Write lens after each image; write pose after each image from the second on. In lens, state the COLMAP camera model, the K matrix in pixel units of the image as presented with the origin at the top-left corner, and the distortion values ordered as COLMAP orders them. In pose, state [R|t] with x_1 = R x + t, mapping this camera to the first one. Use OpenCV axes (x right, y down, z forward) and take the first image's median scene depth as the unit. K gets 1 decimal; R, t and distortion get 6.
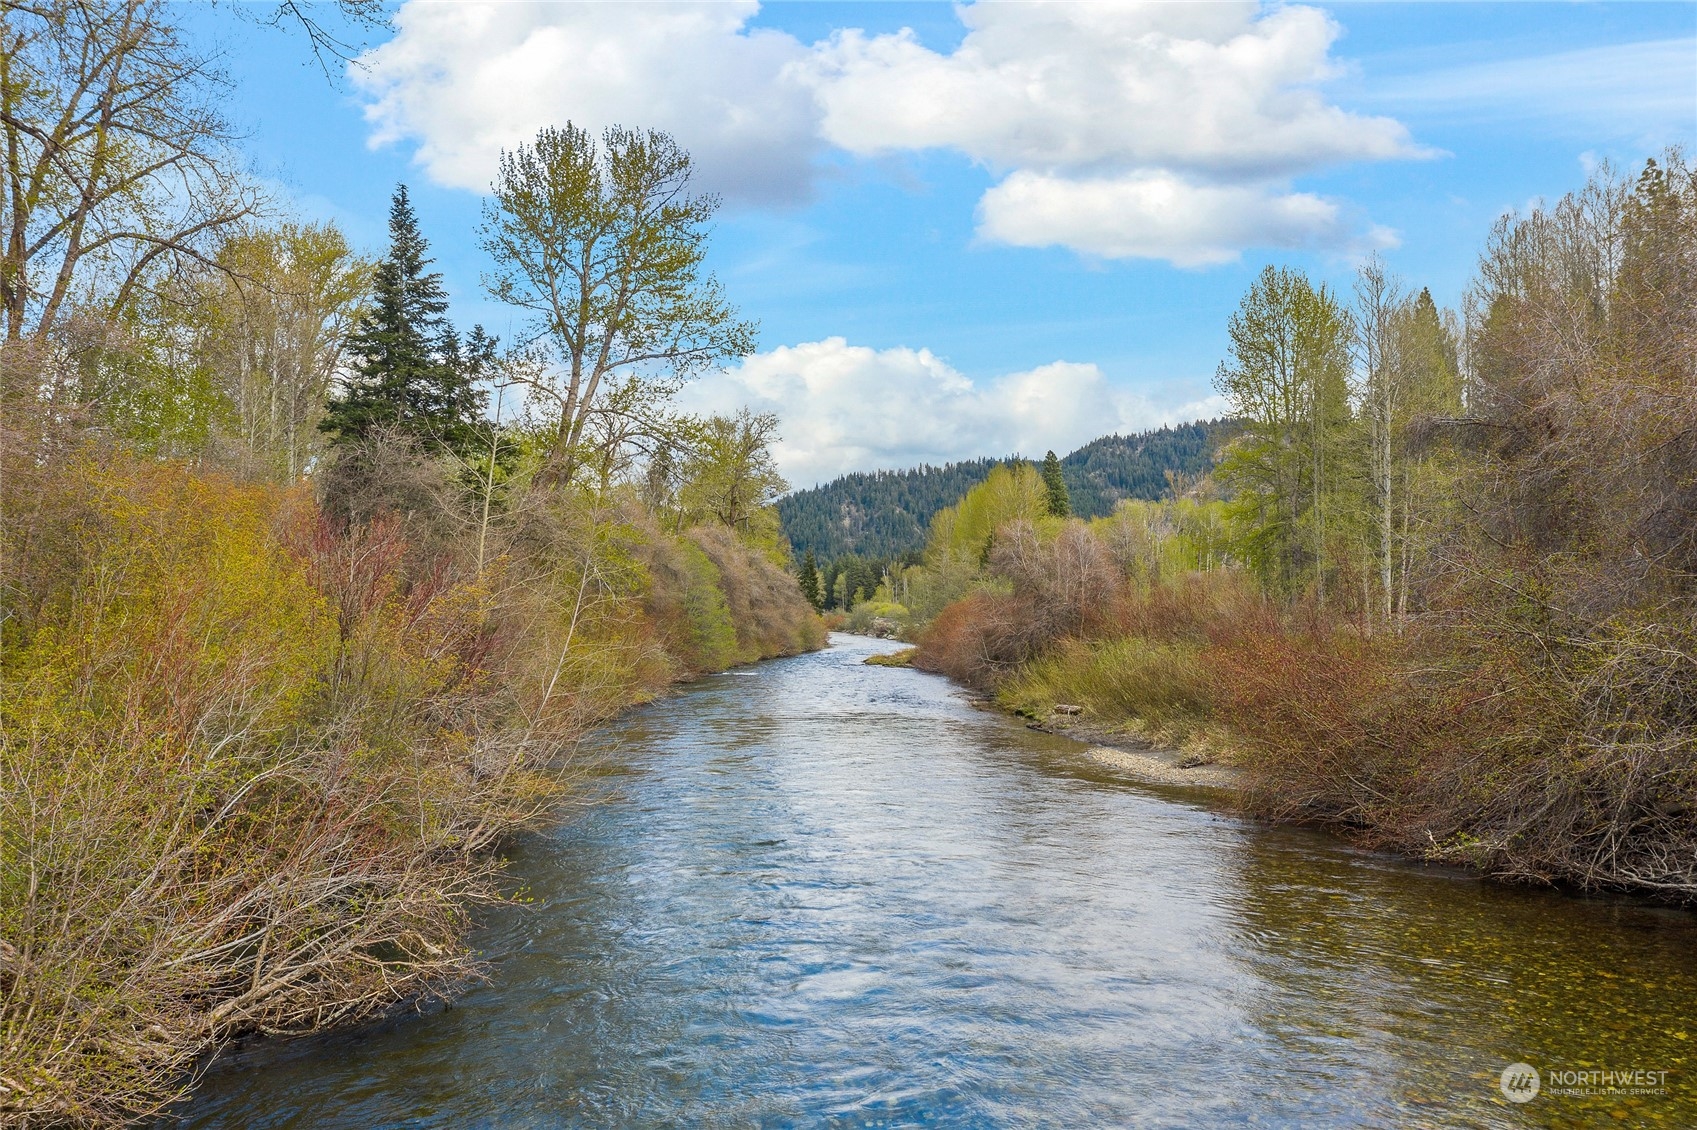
lens RADIAL K [[1333.8, 0, 849.3], [0, 1333.8, 573.5], [0, 0, 1]] dist [0.000923, 0.011201]
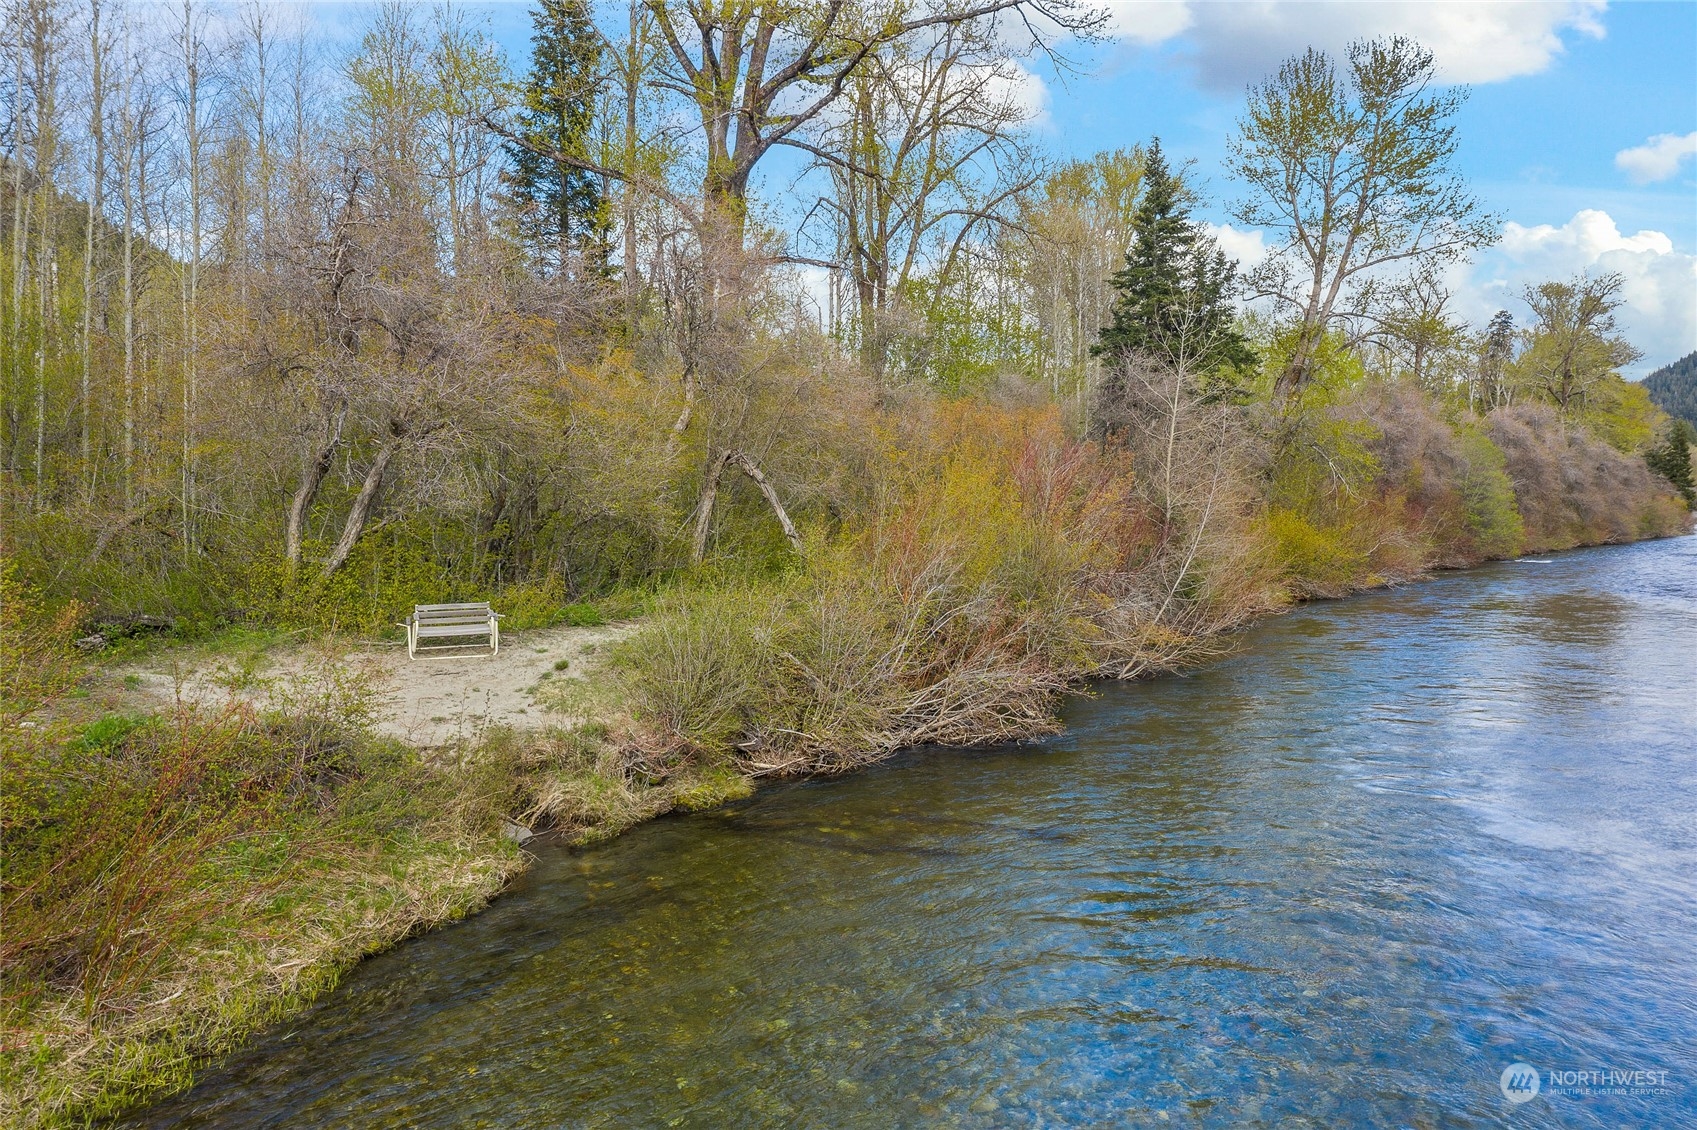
lens RADIAL K [[1333.8, 0, 849.3], [0, 1333.8, 573.5], [0, 0, 1]] dist [0.000923, 0.011201]
pose [[0.819833, 0.026853, -0.571973, 0.110126], [0.023622, 0.996463, 0.080641, -0.009951], [0.572116, -0.079623, 0.816299, -0.121759]]
